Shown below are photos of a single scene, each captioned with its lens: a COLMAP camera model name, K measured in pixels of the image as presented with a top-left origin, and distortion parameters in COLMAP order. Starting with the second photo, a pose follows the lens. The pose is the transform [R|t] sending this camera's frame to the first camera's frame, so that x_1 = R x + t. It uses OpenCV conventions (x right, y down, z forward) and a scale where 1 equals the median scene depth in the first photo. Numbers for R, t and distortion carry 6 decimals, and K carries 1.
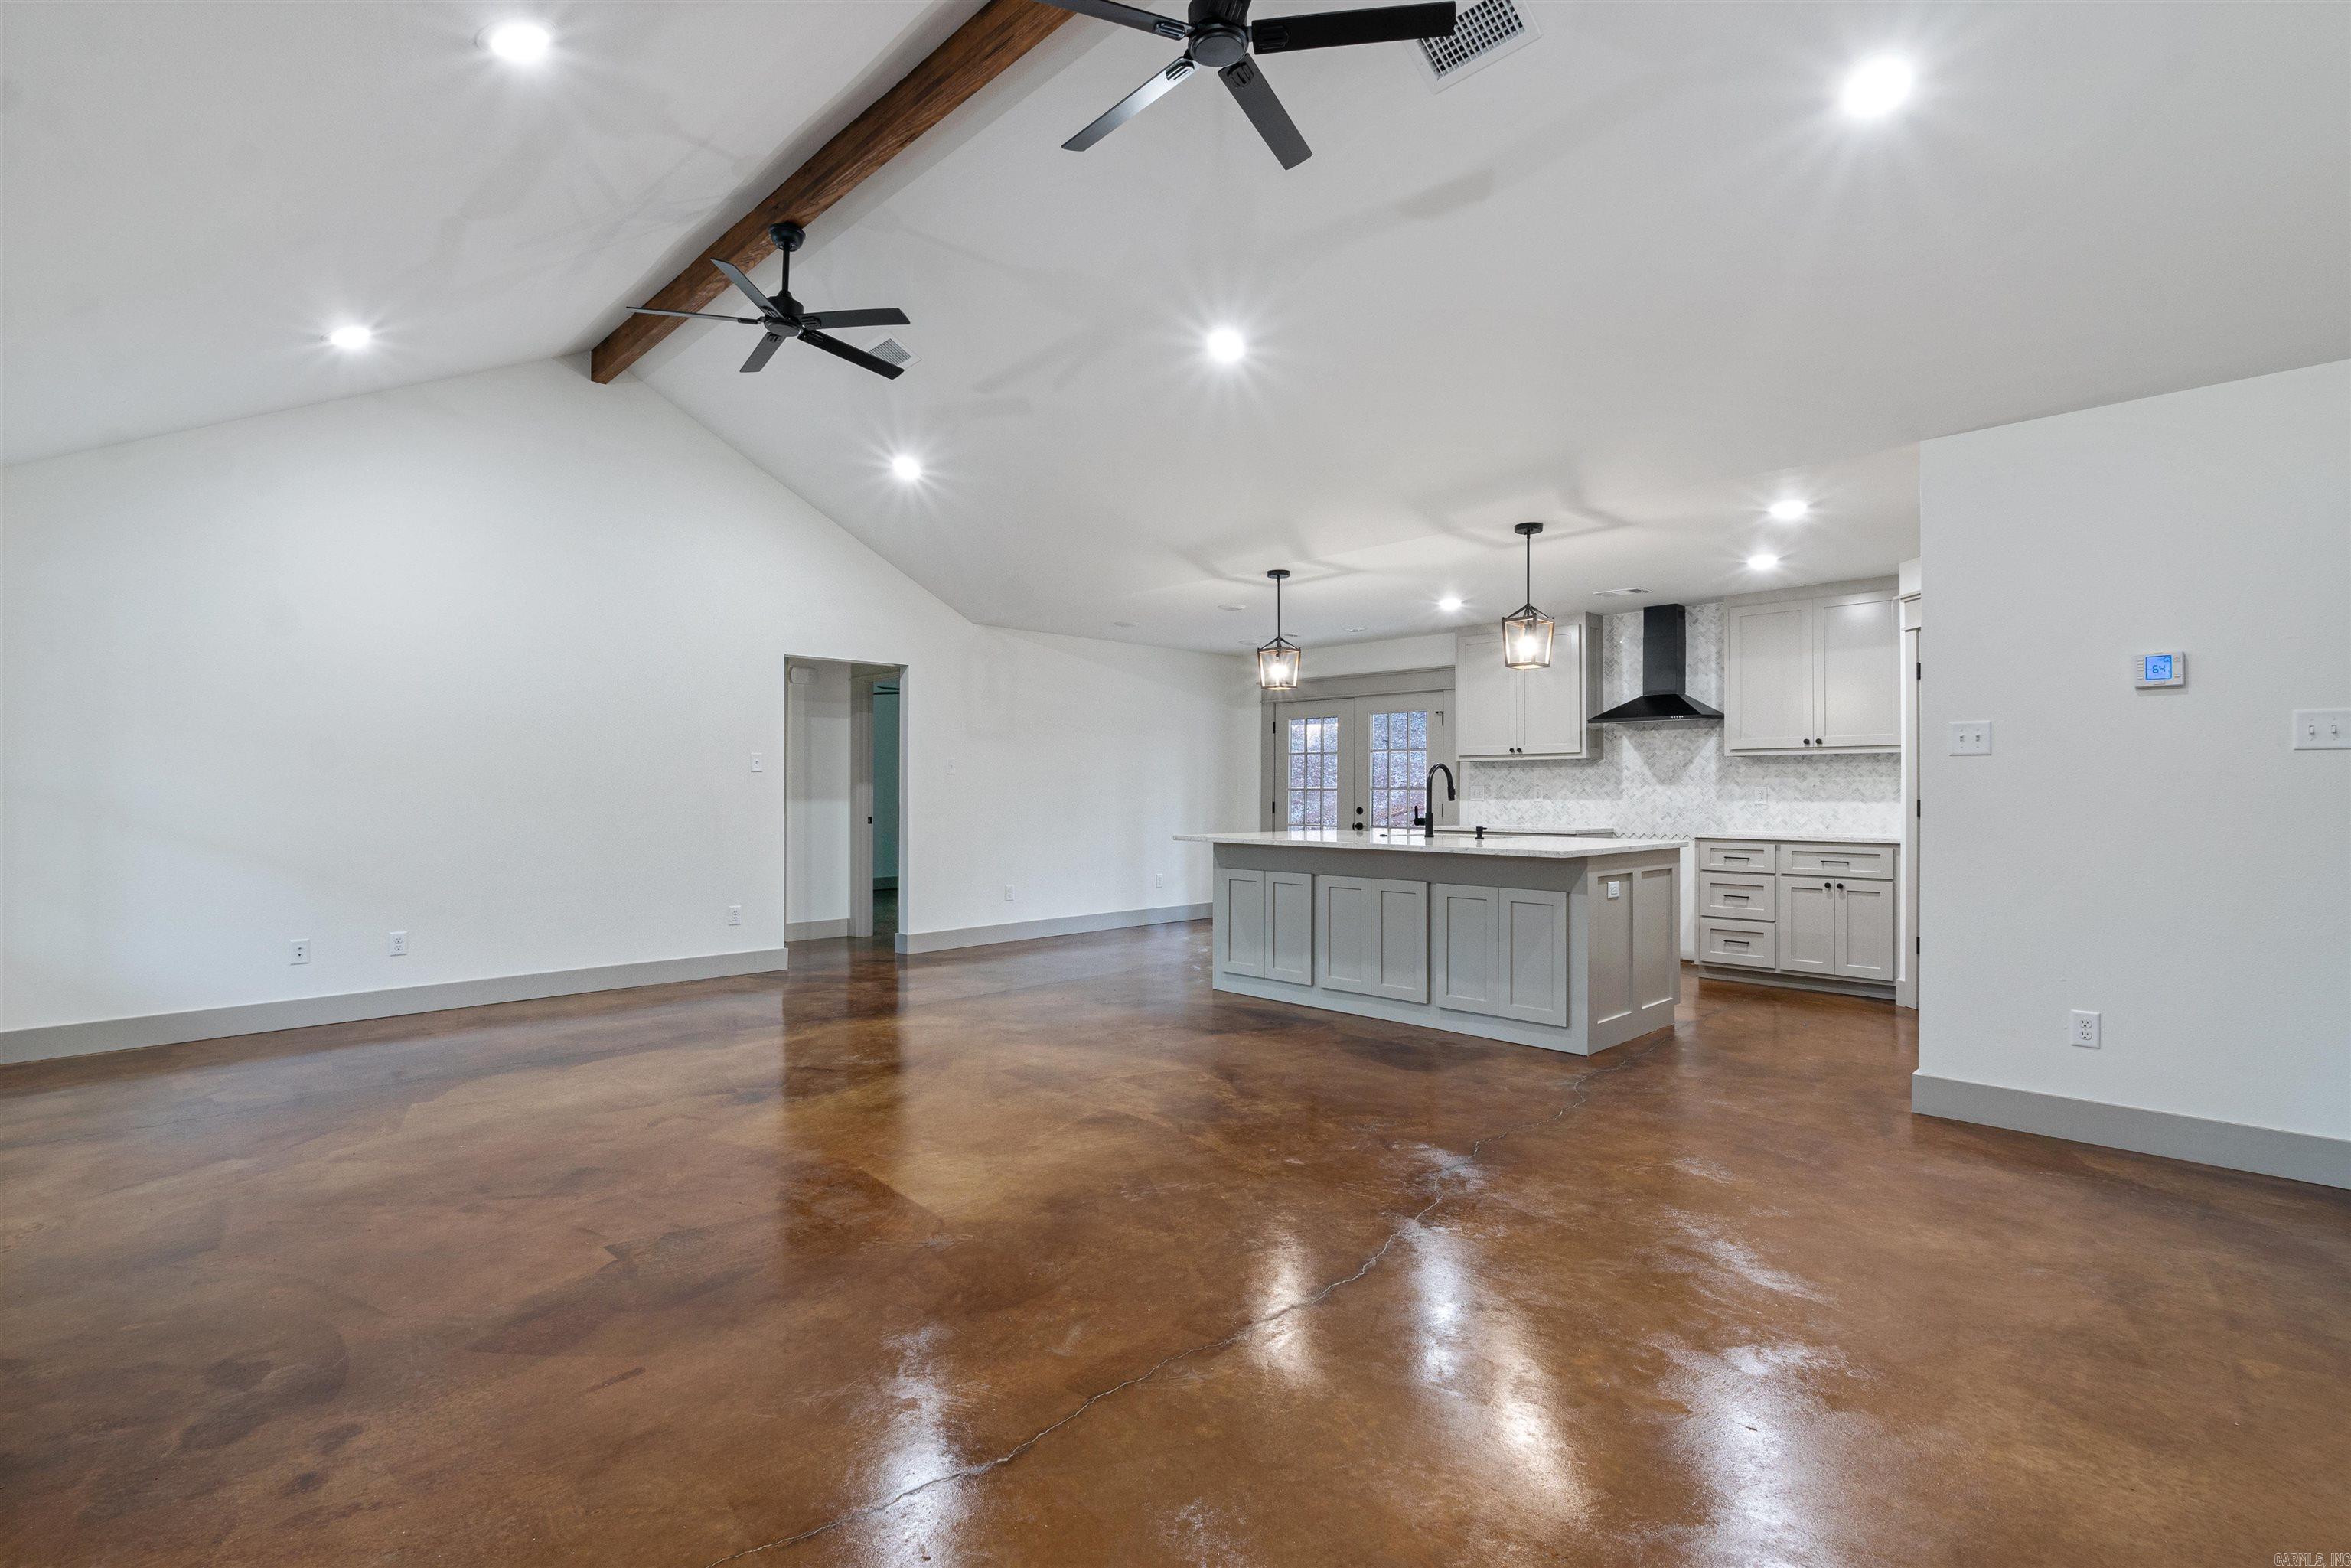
lens RADIAL K [[1088.4, 0, 1166.7], [0, 1088.4, 789.4], [0, 0, 1]] dist [-0.003427, 0.000261]
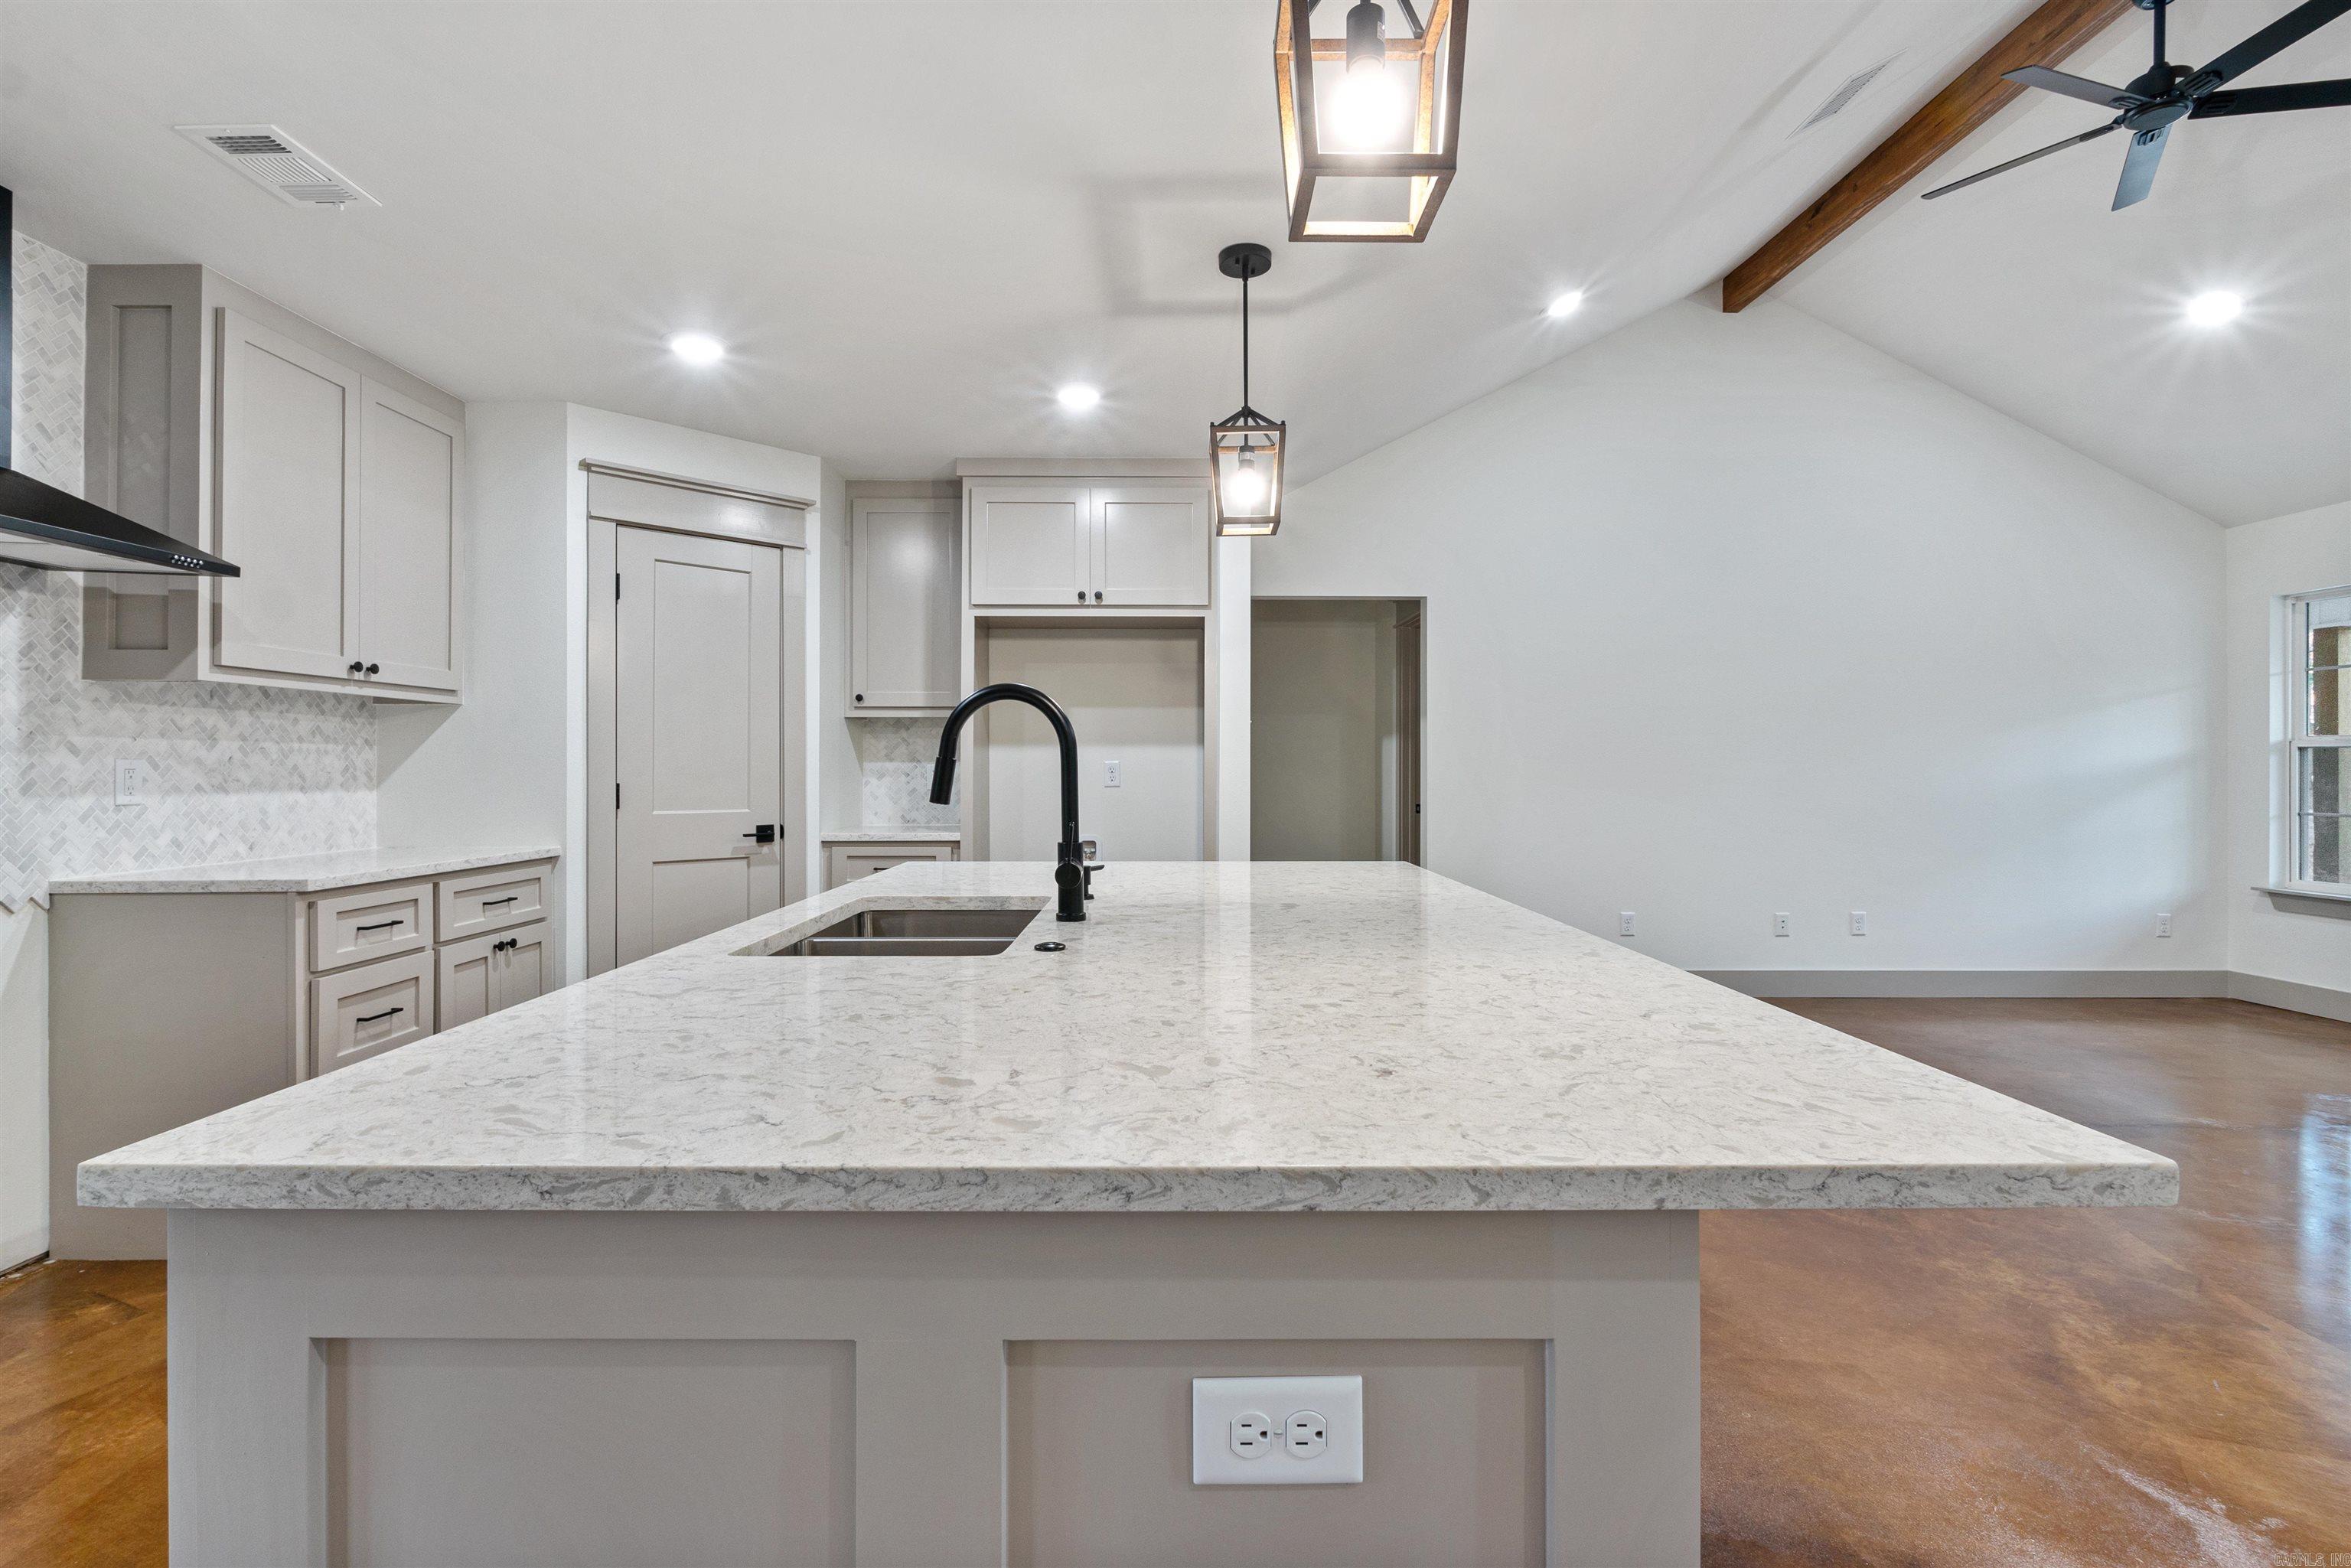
lens RADIAL K [[1086.1, 0, 1166.6], [0, 1086.1, 760.1], [0, 0, 1]] dist [-0.005376, -0.001439]
pose [[-0.715159, 0.004751, 0.698945, 0.001024], [-0.001552, 0.999964, -0.008385, 0.000539], [-0.698960, -0.007082, -0.715126, 1.078006]]
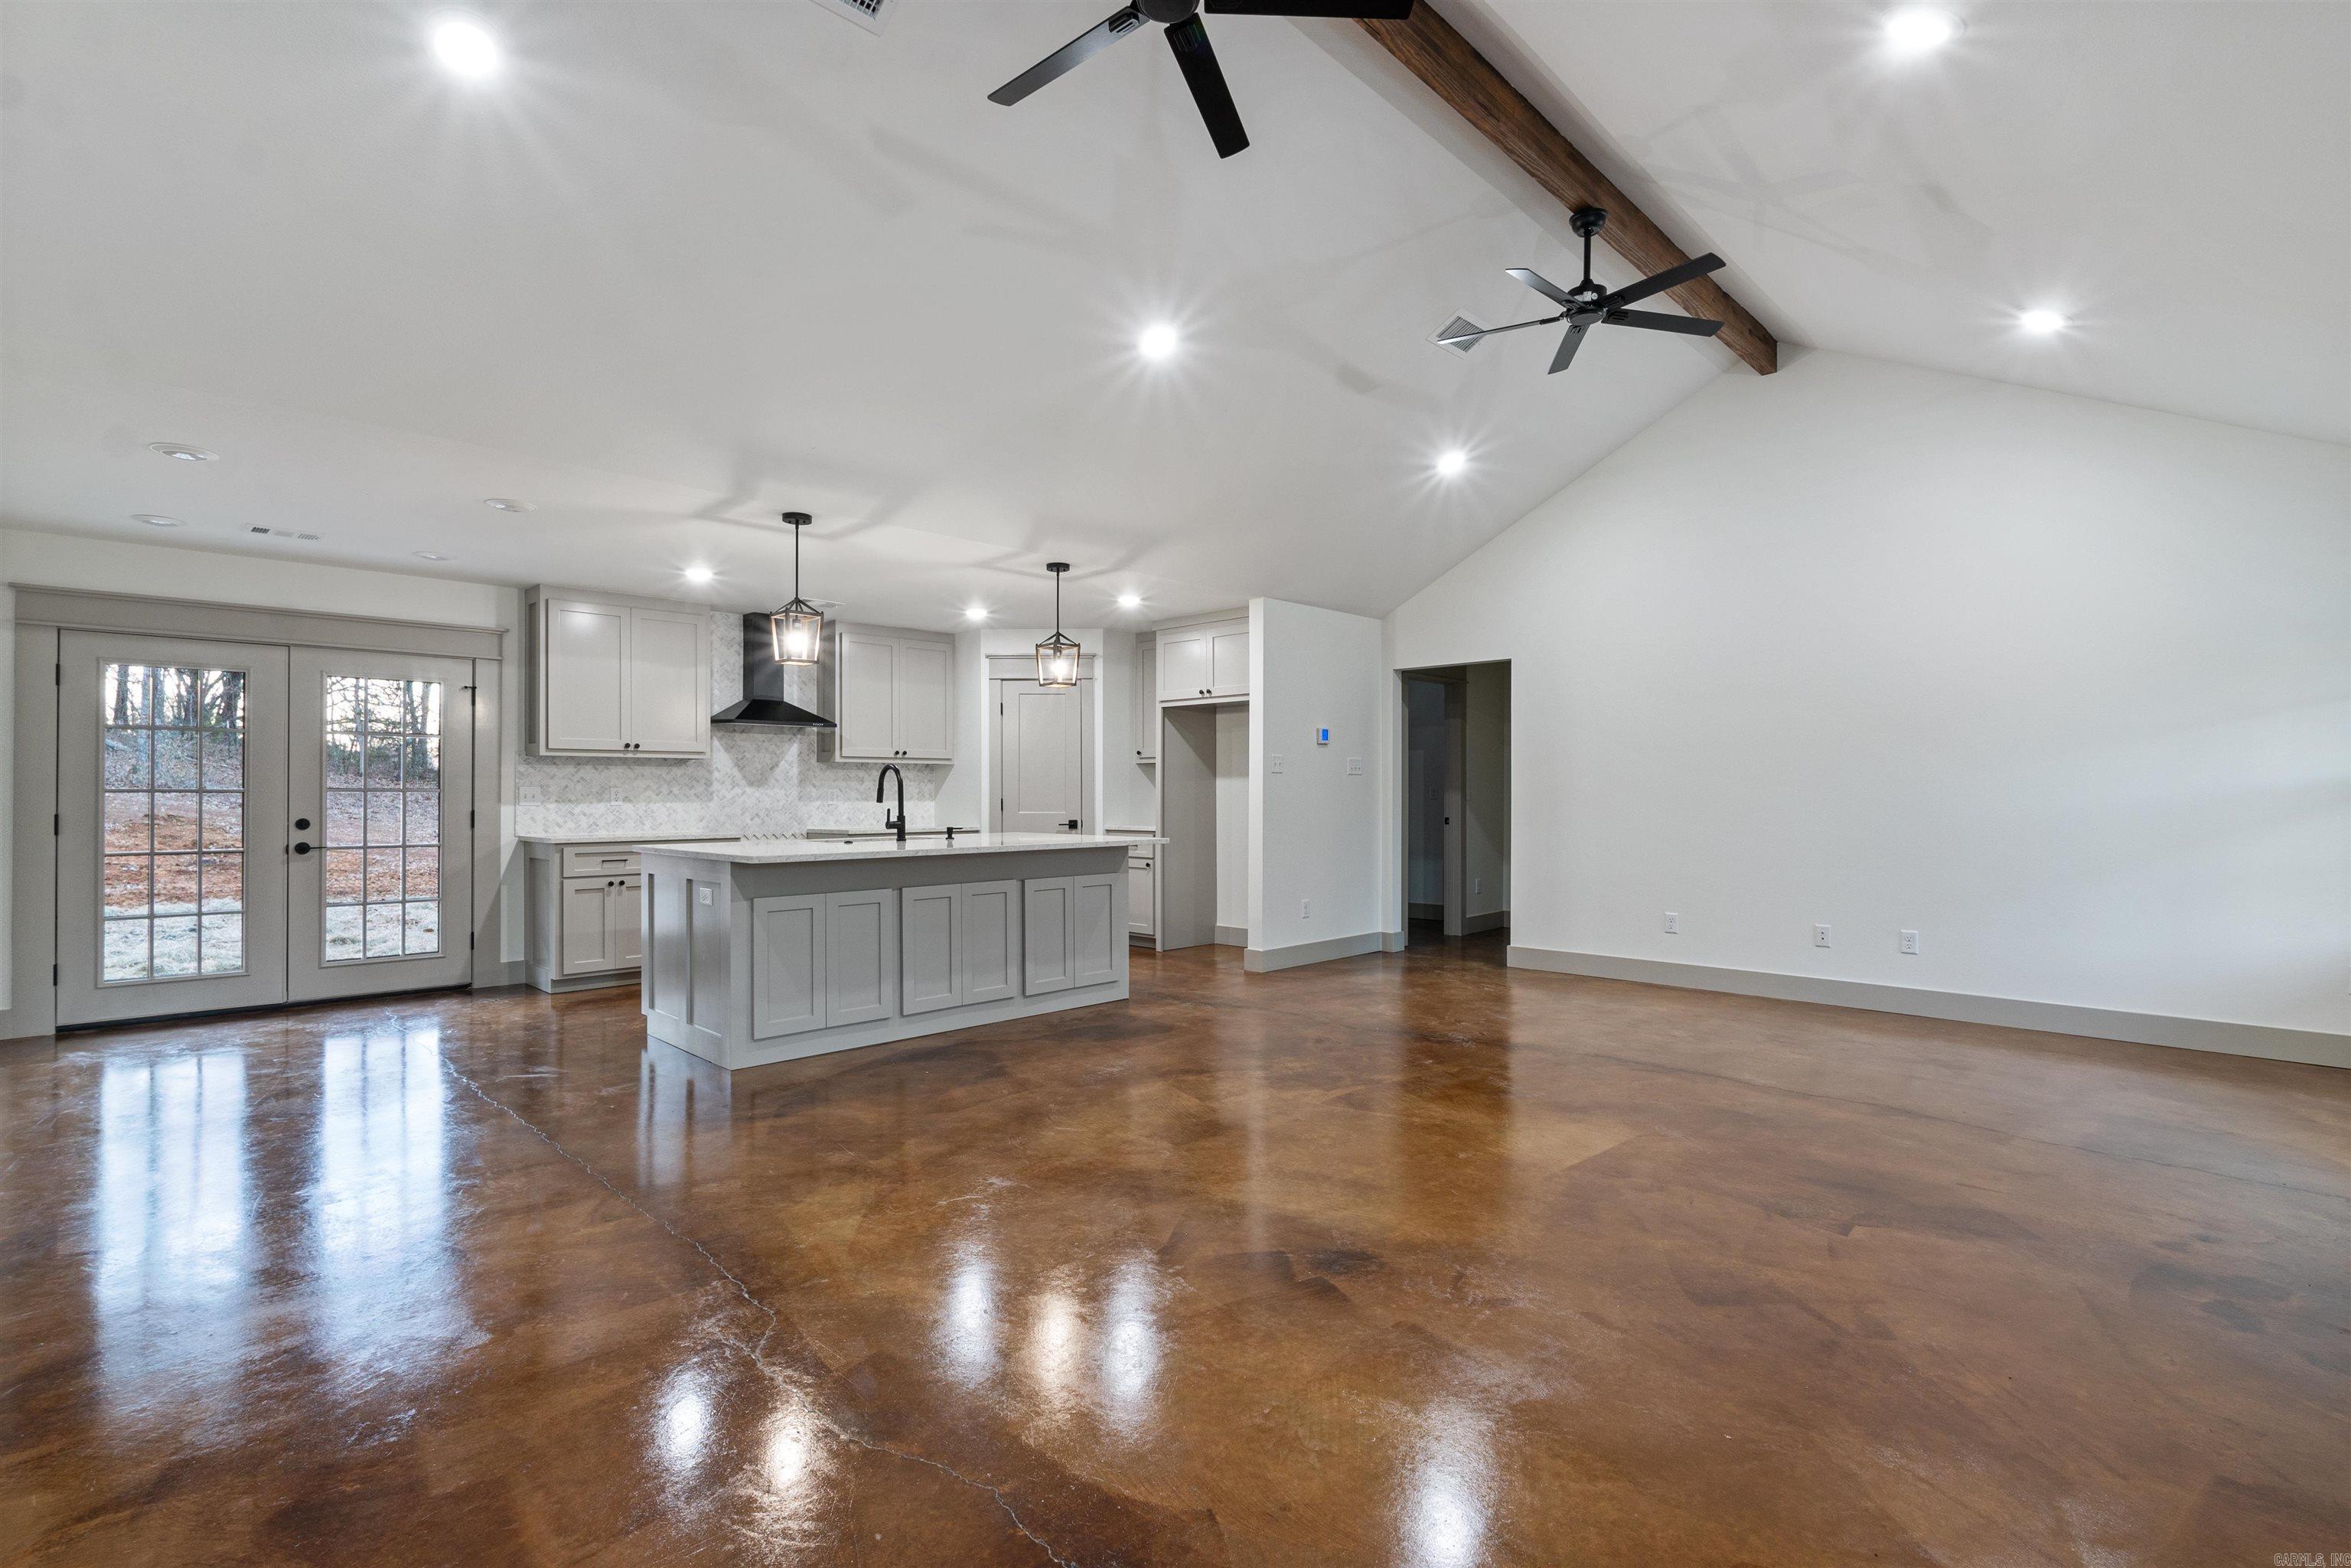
lens RADIAL K [[1080.3, 0, 1171.9], [0, 1080.3, 789.4], [0, 0, 1]] dist [-0.008271, 0.001543]
pose [[-0.009754, 0.002294, 0.999950, -0.639607], [0.000339, 0.999997, -0.002291, 0.000870], [-0.999952, 0.000317, -0.009755, 0.689522]]
